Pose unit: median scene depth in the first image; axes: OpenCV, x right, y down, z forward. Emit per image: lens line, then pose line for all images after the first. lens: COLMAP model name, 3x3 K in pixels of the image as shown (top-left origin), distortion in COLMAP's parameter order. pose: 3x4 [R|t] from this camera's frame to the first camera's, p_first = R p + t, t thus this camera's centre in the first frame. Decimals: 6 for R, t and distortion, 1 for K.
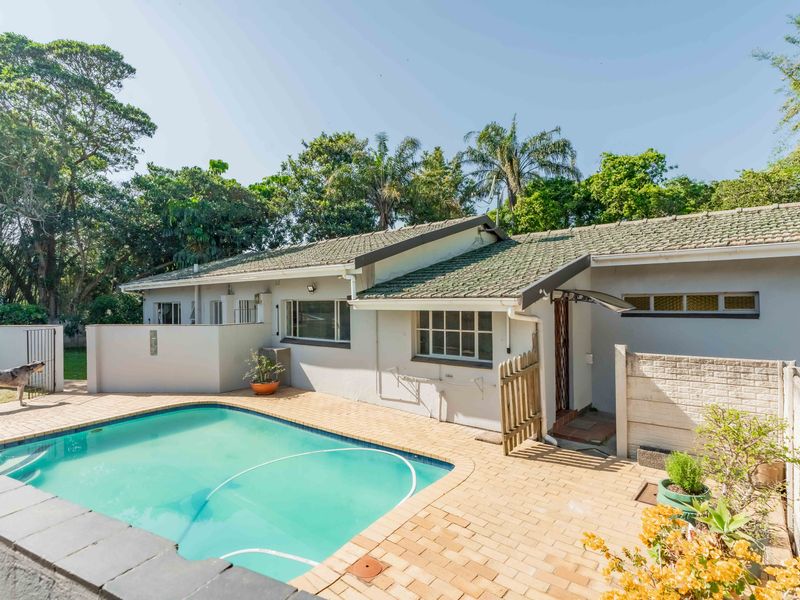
lens RADIAL K [[415.0, 0, 398.6], [0, 415.0, 300.7], [0, 0, 1]] dist [0.001810, 0.001618]
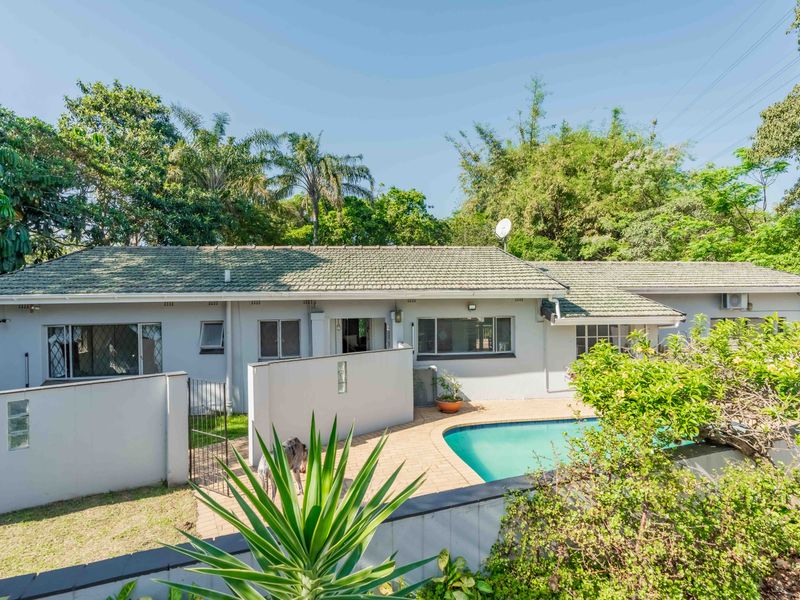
lens RADIAL K [[416.6, 0, 399.0], [0, 416.6, 299.6], [0, 0, 1]] dist [0.002570, 0.000448]
pose [[0.684329, -0.002934, 0.729167, -1.031073], [0.002911, 0.999995, 0.001291, -0.046468], [-0.729167, 0.001239, 0.684334, 0.349159]]
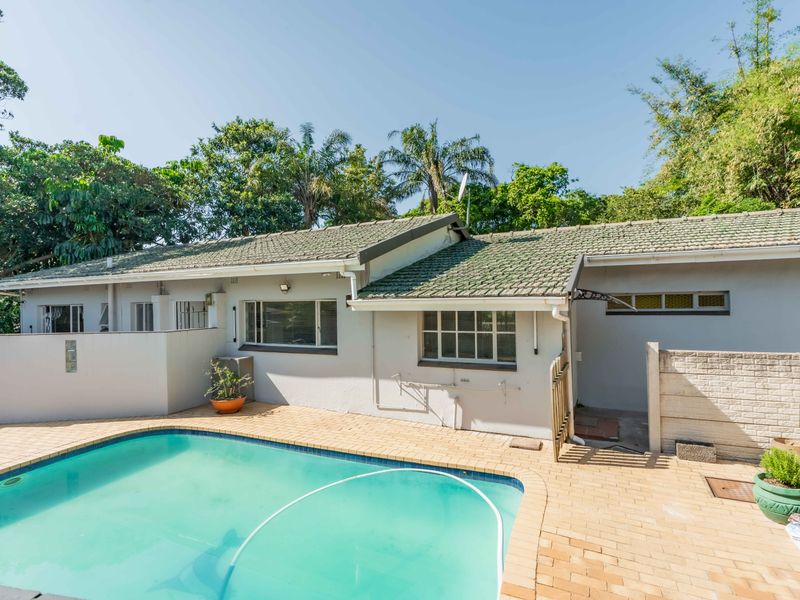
lens RADIAL K [[416.6, 0, 399.0], [0, 416.6, 299.6], [0, 0, 1]] dist [0.002570, 0.000448]
pose [[0.970064, -0.003778, 0.242819, -0.171428], [0.005029, 0.999977, -0.004533, 0.001477], [-0.242797, 0.005619, 0.970061, 0.083431]]
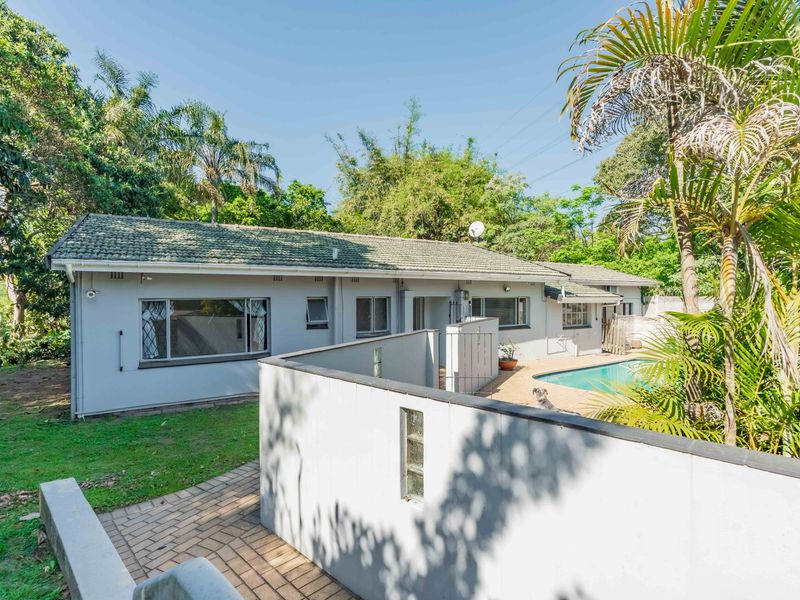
lens RADIAL K [[415.0, 0, 398.6], [0, 415.0, 300.7], [0, 0, 1]] dist [0.001810, 0.001618]
pose [[0.323627, -0.000011, 0.946185, -1.479060], [-0.002496, 0.999997, 0.000865, 0.008467], [-0.946181, -0.002641, 0.323626, 0.804607]]
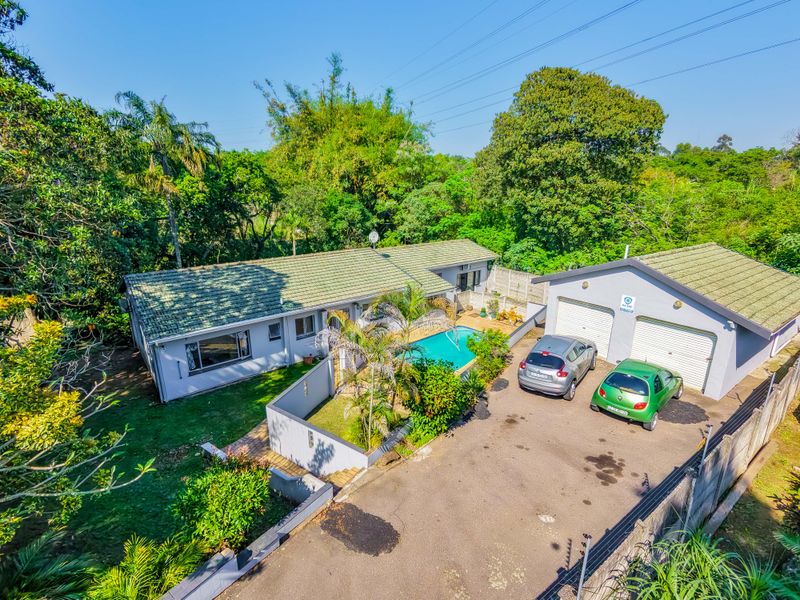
lens RADIAL K [[380.8, 0, 400.0], [0, 380.8, 300.0], [0, 0, 1]] dist [0.003226, 0.000214]
pose [[0.168639, -0.260108, 0.950739, -2.085492], [-0.006311, 0.964249, 0.264923, -0.539427], [-0.985658, -0.050676, 0.160968, 0.491587]]
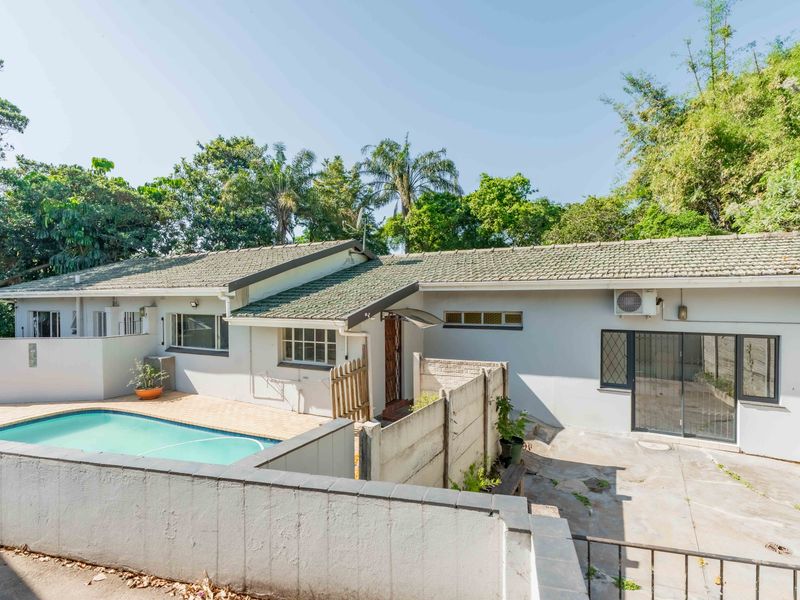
lens RADIAL K [[416.6, 0, 399.0], [0, 416.6, 299.6], [0, 0, 1]] dist [0.002570, 0.000448]
pose [[0.978695, 0.001494, 0.205314, 0.095088], [-0.003046, 0.999969, 0.007244, -0.046888], [-0.205297, -0.007716, 0.978669, -0.212930]]
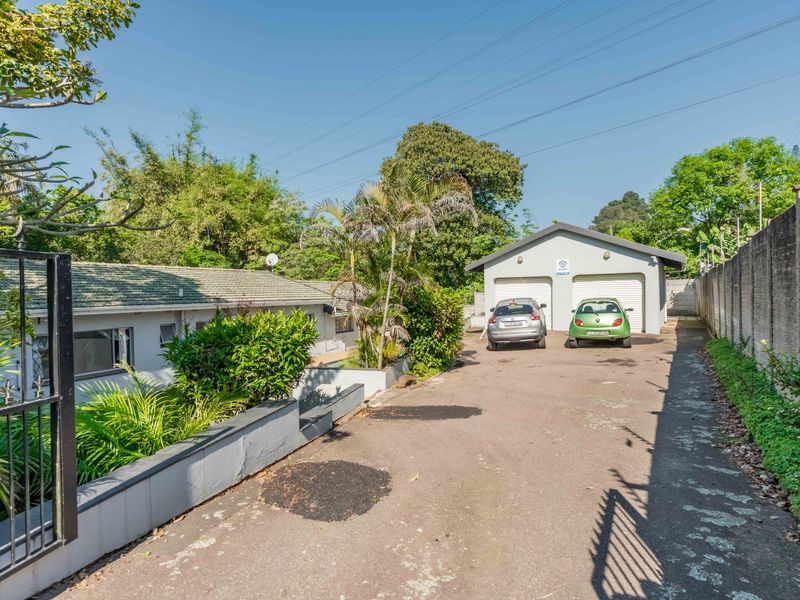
lens RADIAL K [[416.6, 0, 399.0], [0, 416.6, 299.6], [0, 0, 1]] dist [0.002570, 0.000448]
pose [[-0.190360, -0.001822, 0.981713, -2.085129], [0.018515, 0.999814, 0.005445, -0.070082], [-0.981540, 0.019213, -0.190291, 0.816490]]
